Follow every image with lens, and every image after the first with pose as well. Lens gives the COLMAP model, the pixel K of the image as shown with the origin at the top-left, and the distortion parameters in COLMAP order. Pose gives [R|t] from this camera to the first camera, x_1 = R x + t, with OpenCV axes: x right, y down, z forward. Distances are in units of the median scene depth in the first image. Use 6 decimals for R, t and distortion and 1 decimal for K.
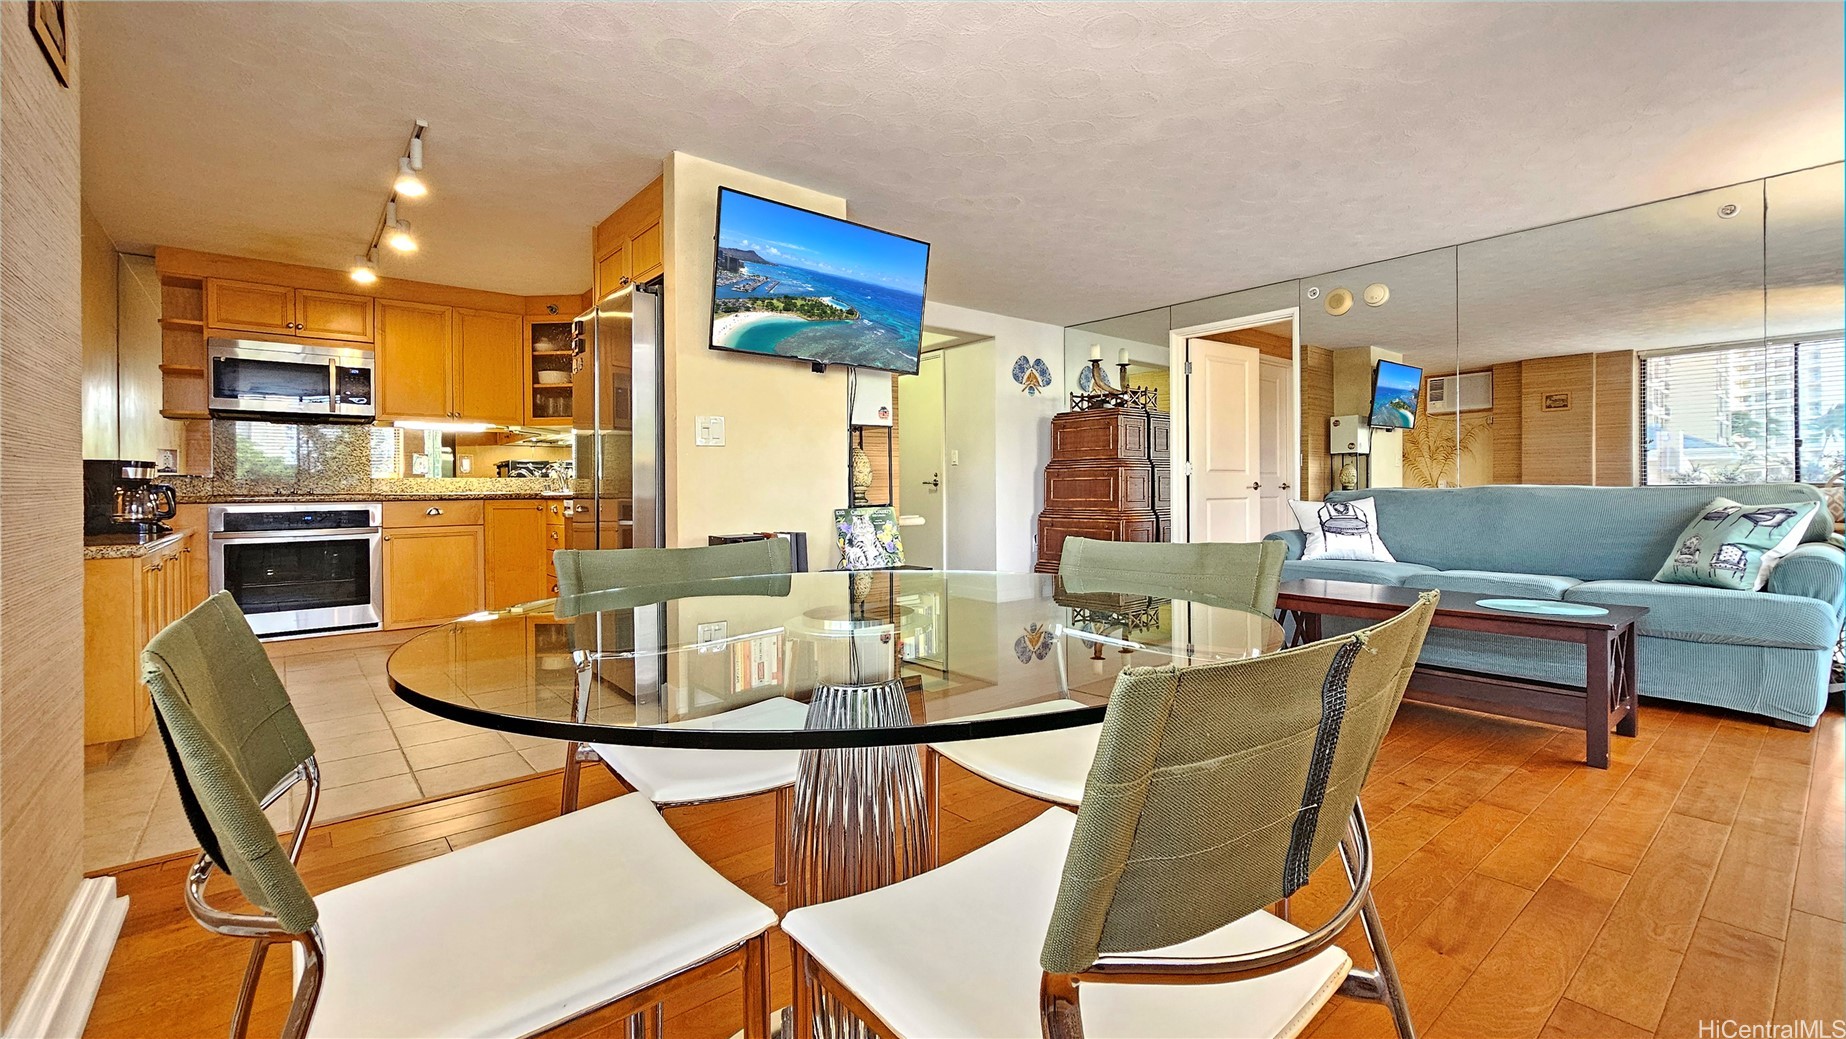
lens RADIAL K [[759.1, 0, 906.7], [0, 759.1, 480.6], [0, 0, 1]] dist [-0.001439, -0.000379]
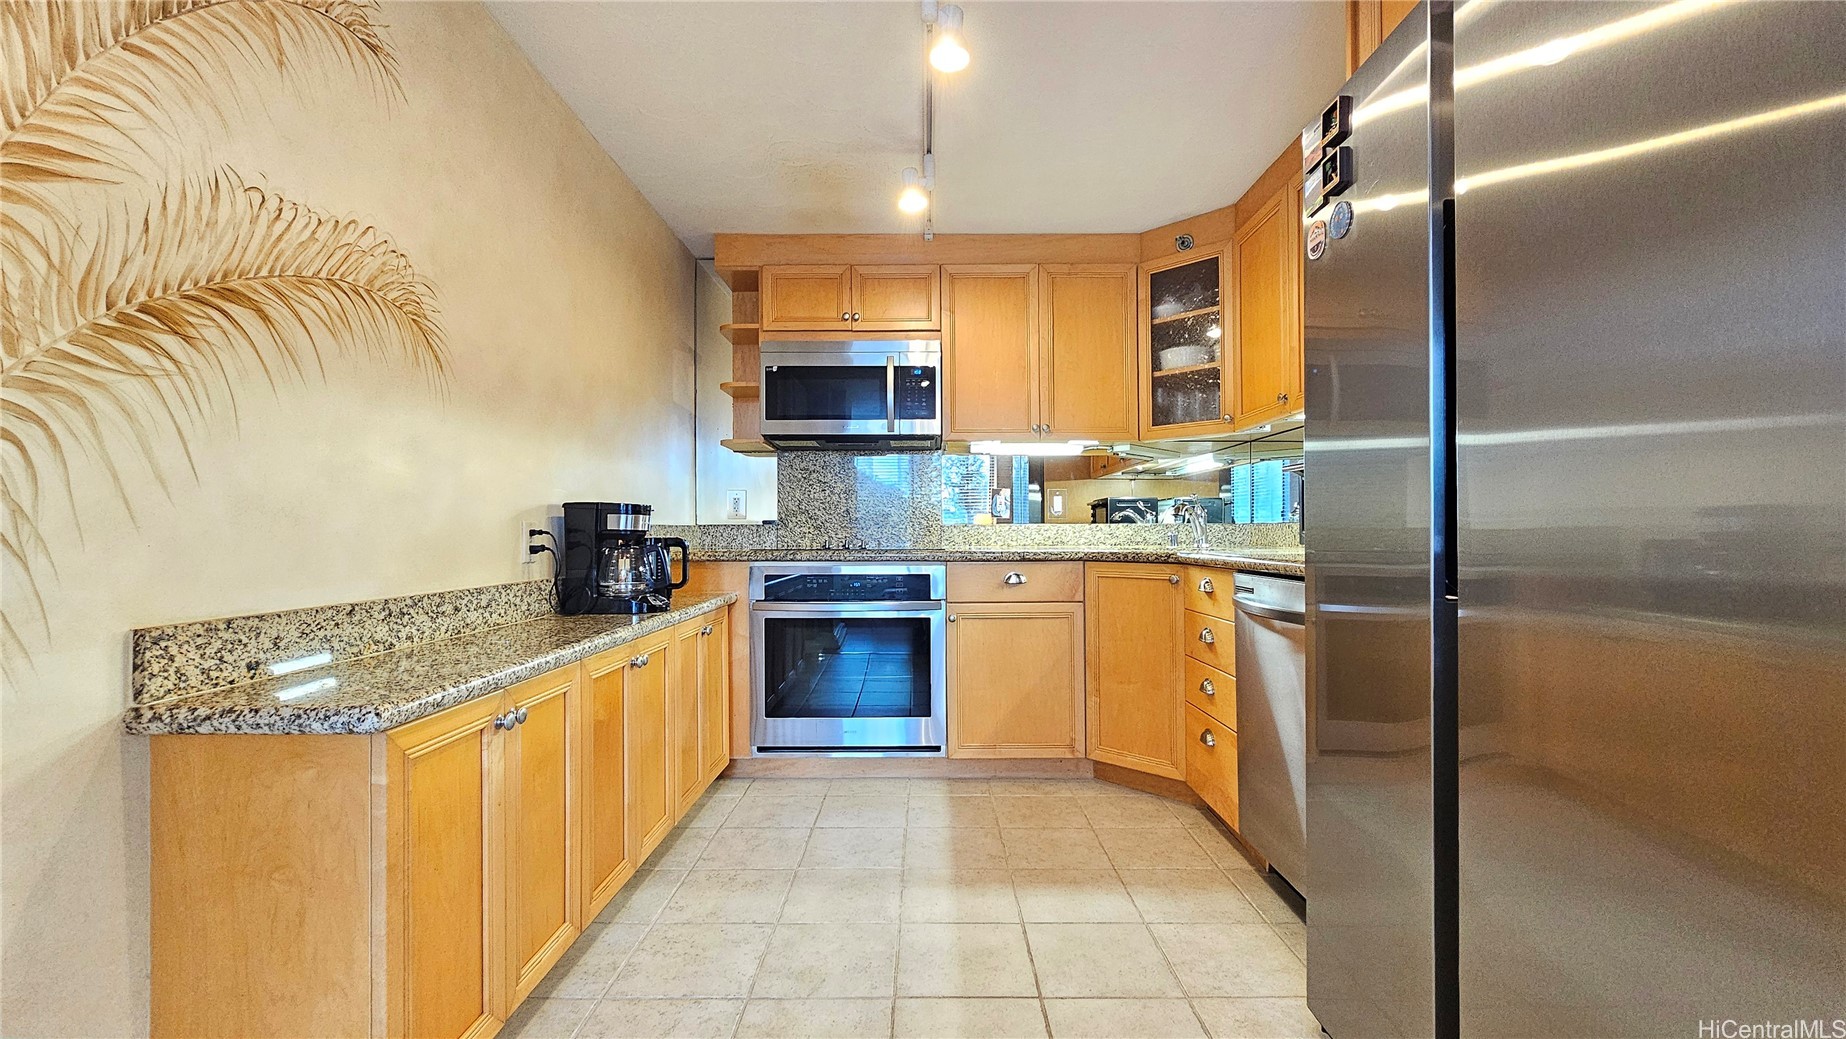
lens RADIAL K [[759.1, 0, 926.6], [0, 759.1, 521.5], [0, 0, 1]] dist [-0.001439, -0.000379]
pose [[0.770894, -0.000925, -0.636963, -0.268171], [0.002259, 0.999997, 0.001282, -0.007667], [0.636959, -0.002427, 0.770894, 0.452831]]
